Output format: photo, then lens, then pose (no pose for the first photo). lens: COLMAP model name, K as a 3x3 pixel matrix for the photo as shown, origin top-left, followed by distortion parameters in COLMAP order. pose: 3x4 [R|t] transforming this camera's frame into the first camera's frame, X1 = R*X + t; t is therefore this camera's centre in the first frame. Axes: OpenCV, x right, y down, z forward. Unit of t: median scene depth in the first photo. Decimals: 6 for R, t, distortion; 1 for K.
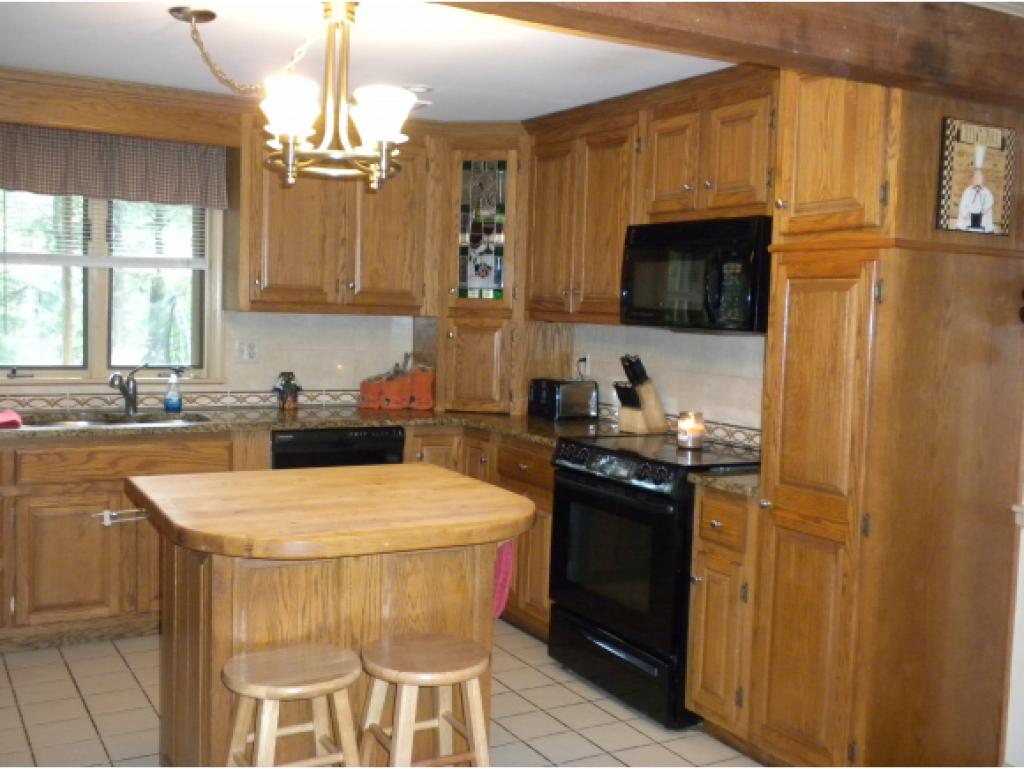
lens RADIAL K [[1081.7, 0, 512.0], [0, 1081.7, 384.5], [0, 0, 1]] dist [0.019767, 0.014671]
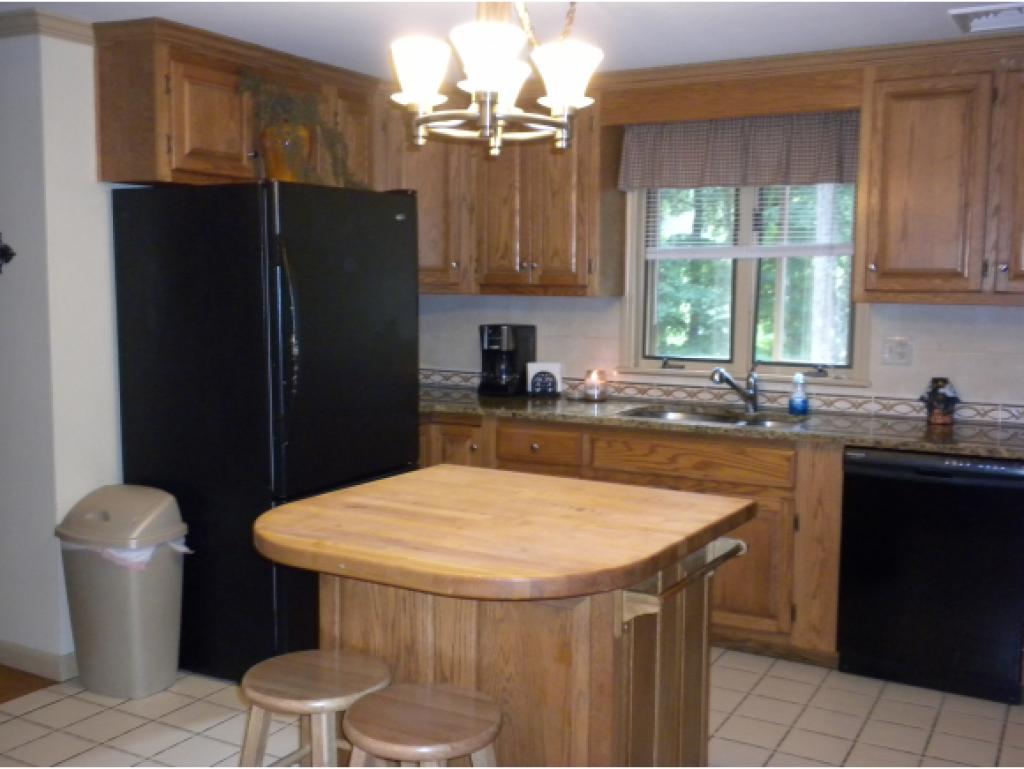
lens RADIAL K [[1081.7, 0, 512.0], [0, 1081.7, 384.5], [0, 0, 1]] dist [0.019767, 0.014671]
pose [[0.504973, 0.060087, -0.861041, 0.352013], [-0.055403, 0.997773, 0.037136, -0.020219], [0.861355, 0.028952, 0.507178, 0.338744]]
